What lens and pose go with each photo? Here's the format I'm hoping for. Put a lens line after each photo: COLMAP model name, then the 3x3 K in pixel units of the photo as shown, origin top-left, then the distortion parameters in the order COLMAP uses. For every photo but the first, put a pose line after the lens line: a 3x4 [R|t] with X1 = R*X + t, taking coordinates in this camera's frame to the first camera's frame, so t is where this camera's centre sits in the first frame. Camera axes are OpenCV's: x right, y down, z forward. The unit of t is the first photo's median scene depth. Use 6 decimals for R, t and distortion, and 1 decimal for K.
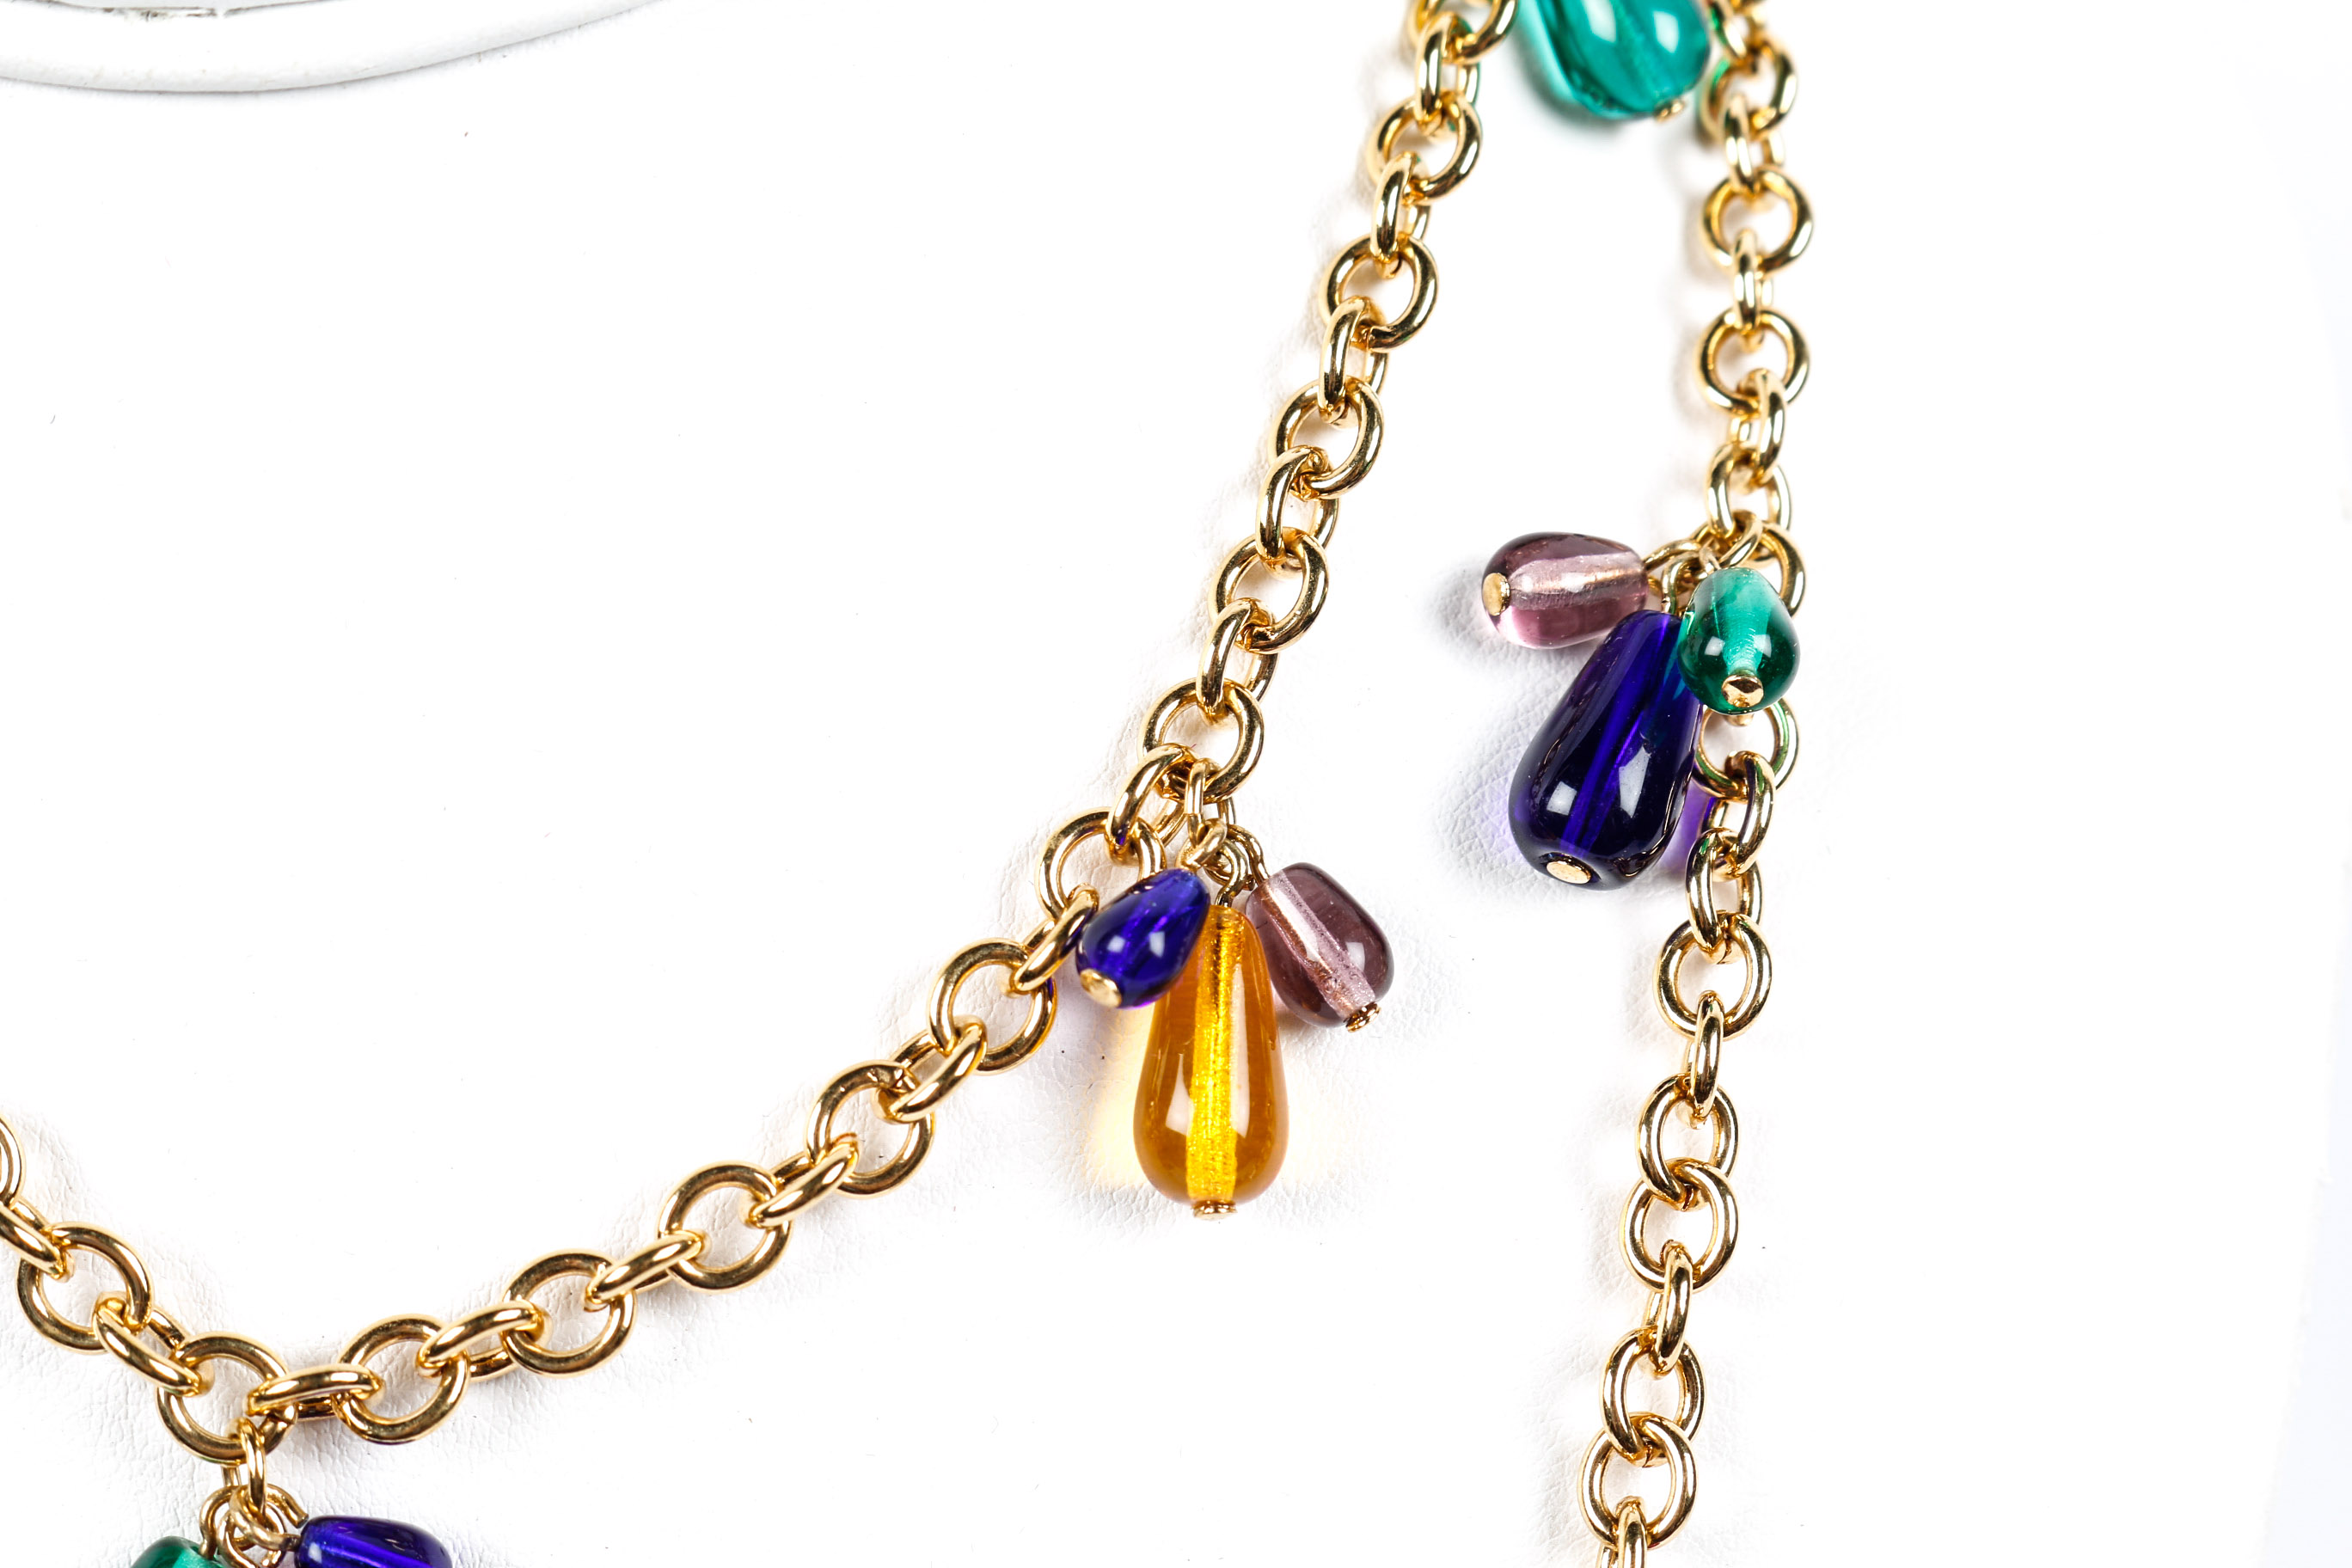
lens RADIAL K [[5961.8, 0, 1175.8], [0, 5961.8, 783.8], [0, 0, 1]] dist [0.041596, 0.000000]
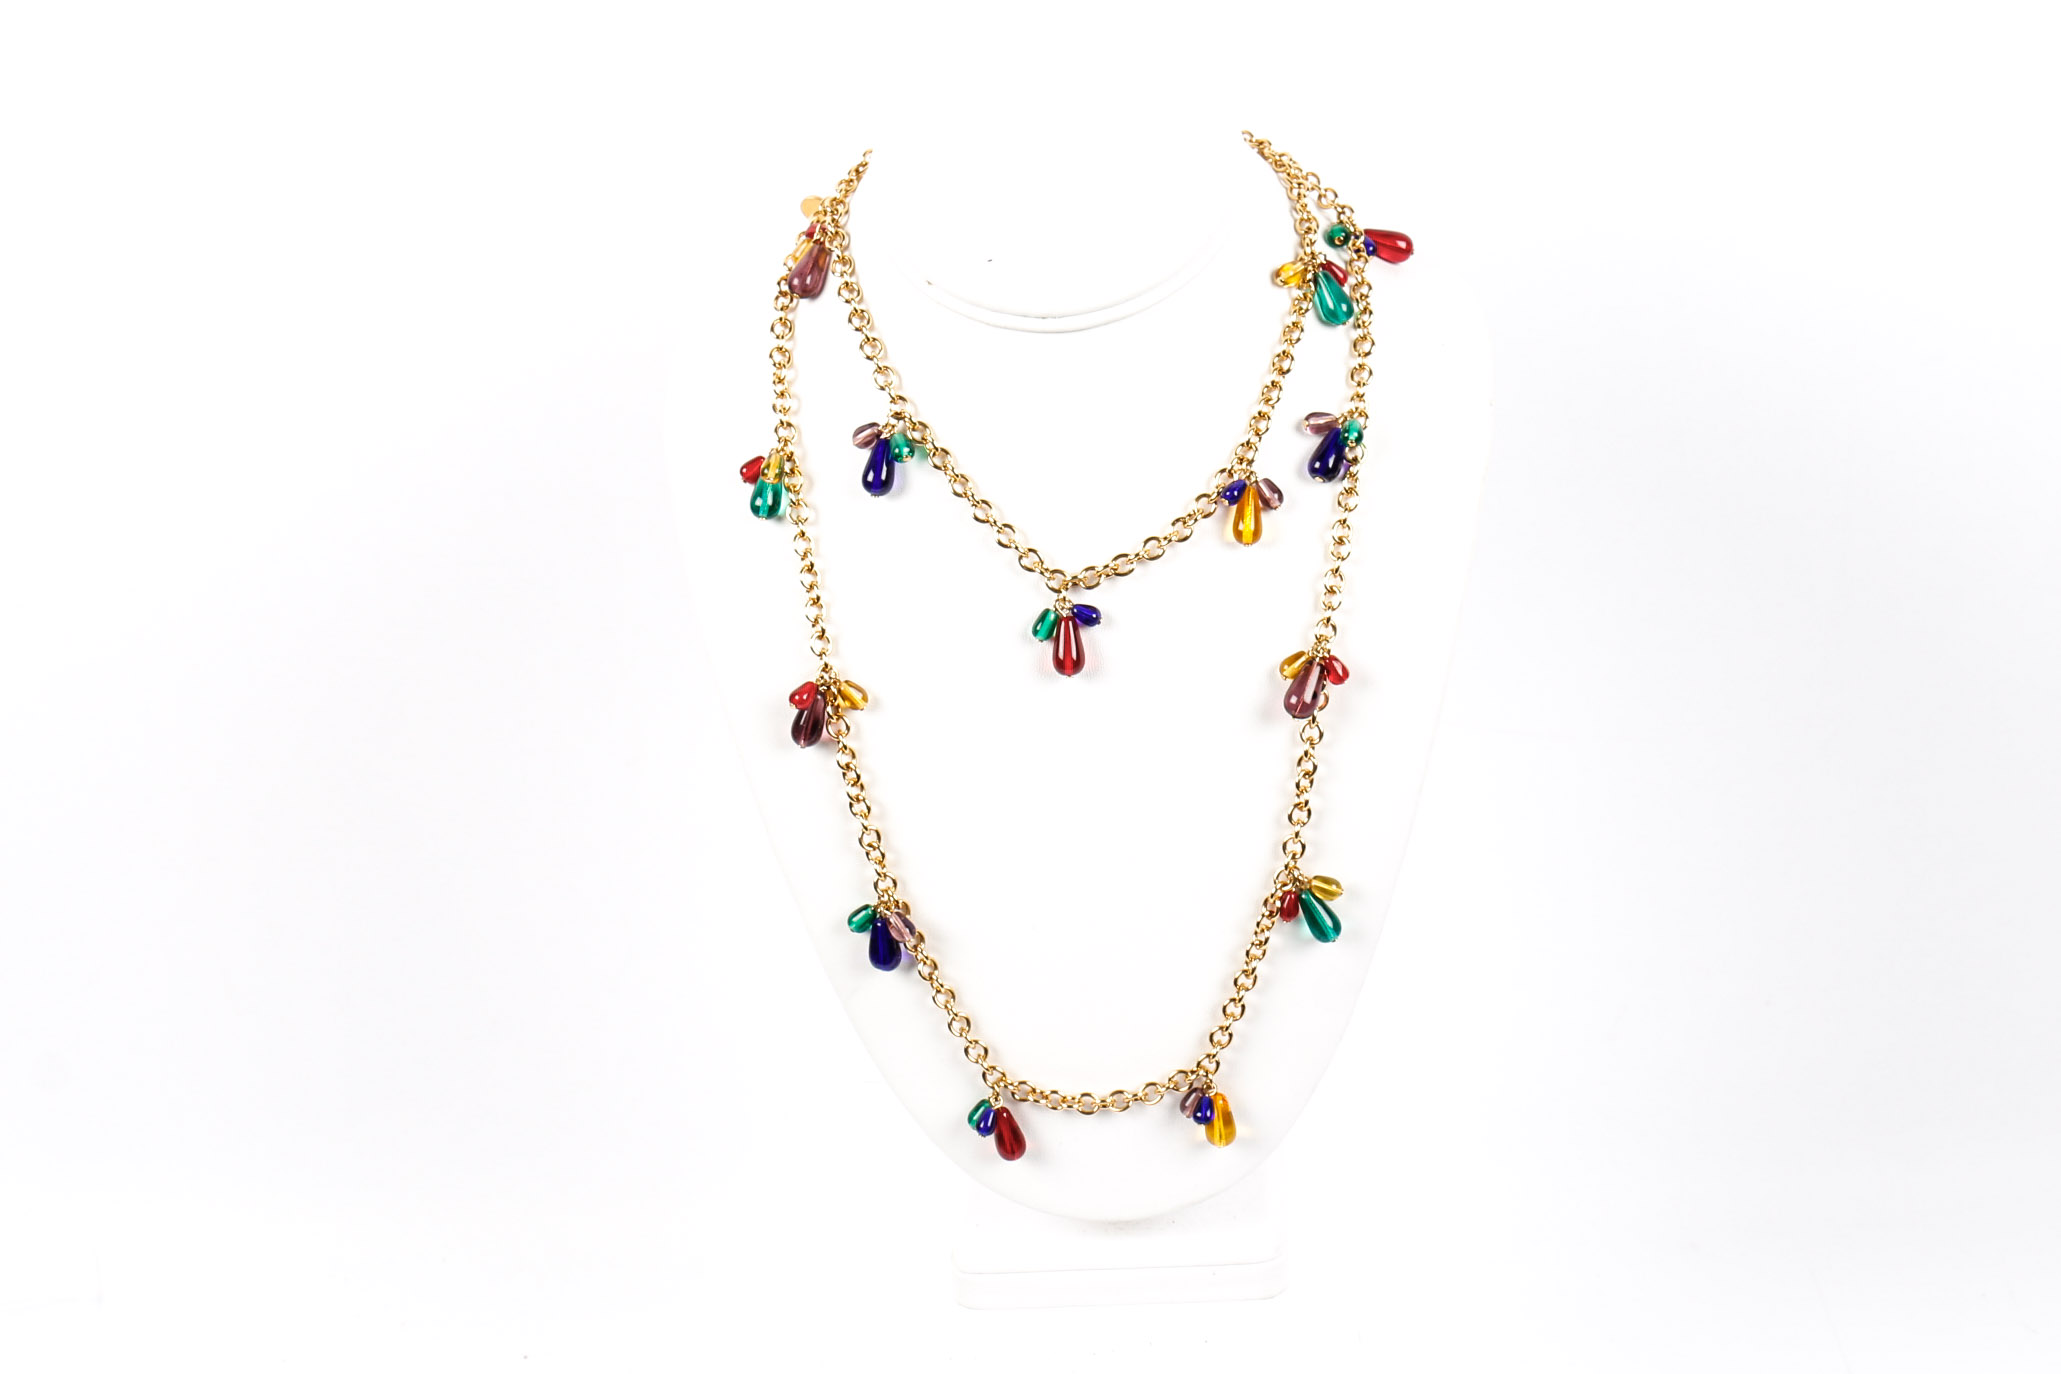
lens RADIAL K [[2474.9, 0, 1030.9], [0, 2474.9, 686.1], [0, 0, 1]] dist [-0.008303, 0.000000]
pose [[0.993356, 0.004942, -0.114973, 0.065538], [0.005261, 0.996083, 0.088268, 0.002756], [0.114959, -0.088287, 0.989439, -1.128291]]
